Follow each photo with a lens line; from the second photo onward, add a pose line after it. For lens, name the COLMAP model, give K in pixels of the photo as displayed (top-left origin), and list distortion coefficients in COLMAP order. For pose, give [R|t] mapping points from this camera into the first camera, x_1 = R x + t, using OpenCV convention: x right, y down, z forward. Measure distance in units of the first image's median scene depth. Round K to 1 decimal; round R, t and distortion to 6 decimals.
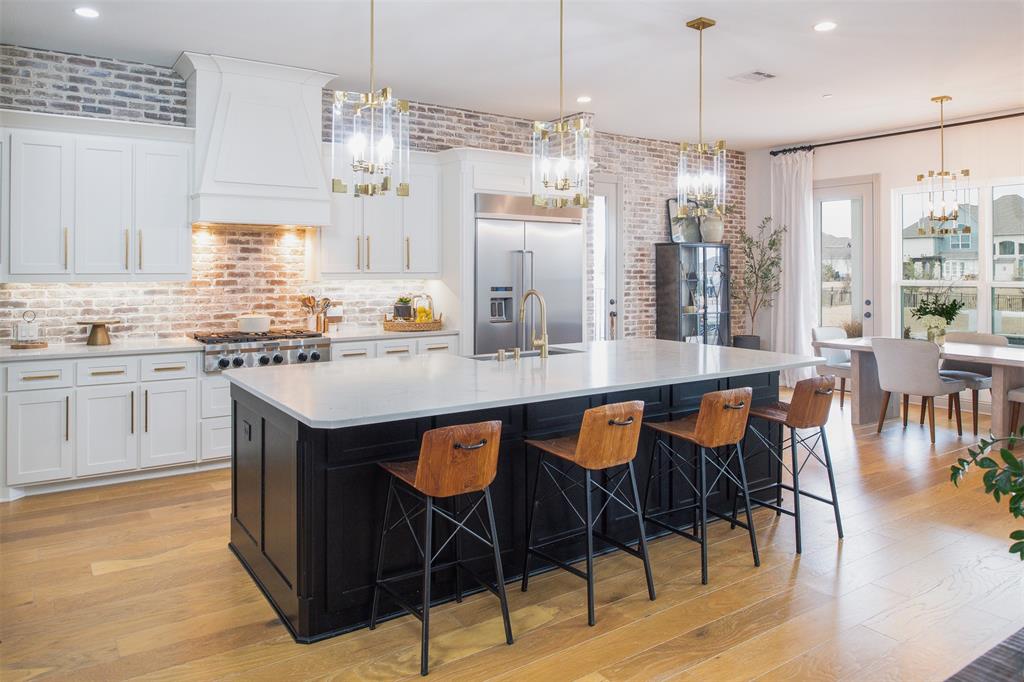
lens RADIAL K [[706.7, 0, 520.9], [0, 706.7, 262.5], [0, 0, 1]] dist [-0.004307, -0.008442]
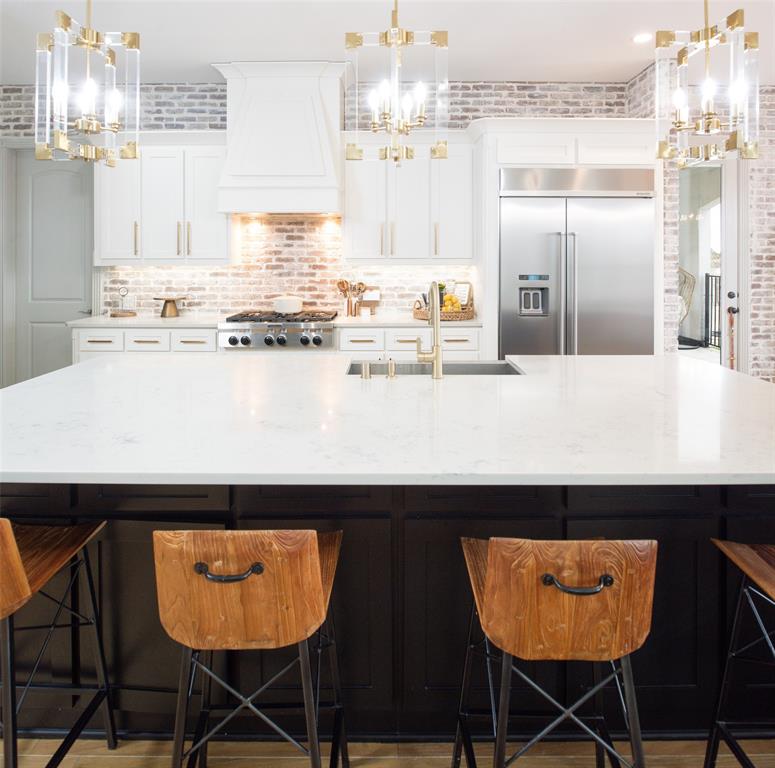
lens RADIAL K [[543.2, 0, 391.6], [0, 543.2, 253.8], [0, 0, 1]] dist [-0.010778, -0.006906]
pose [[0.822270, -0.001779, -0.569095, 0.203554], [0.006578, 0.999958, 0.006378, 0.003072], [0.569060, -0.008988, 0.822247, 0.348717]]
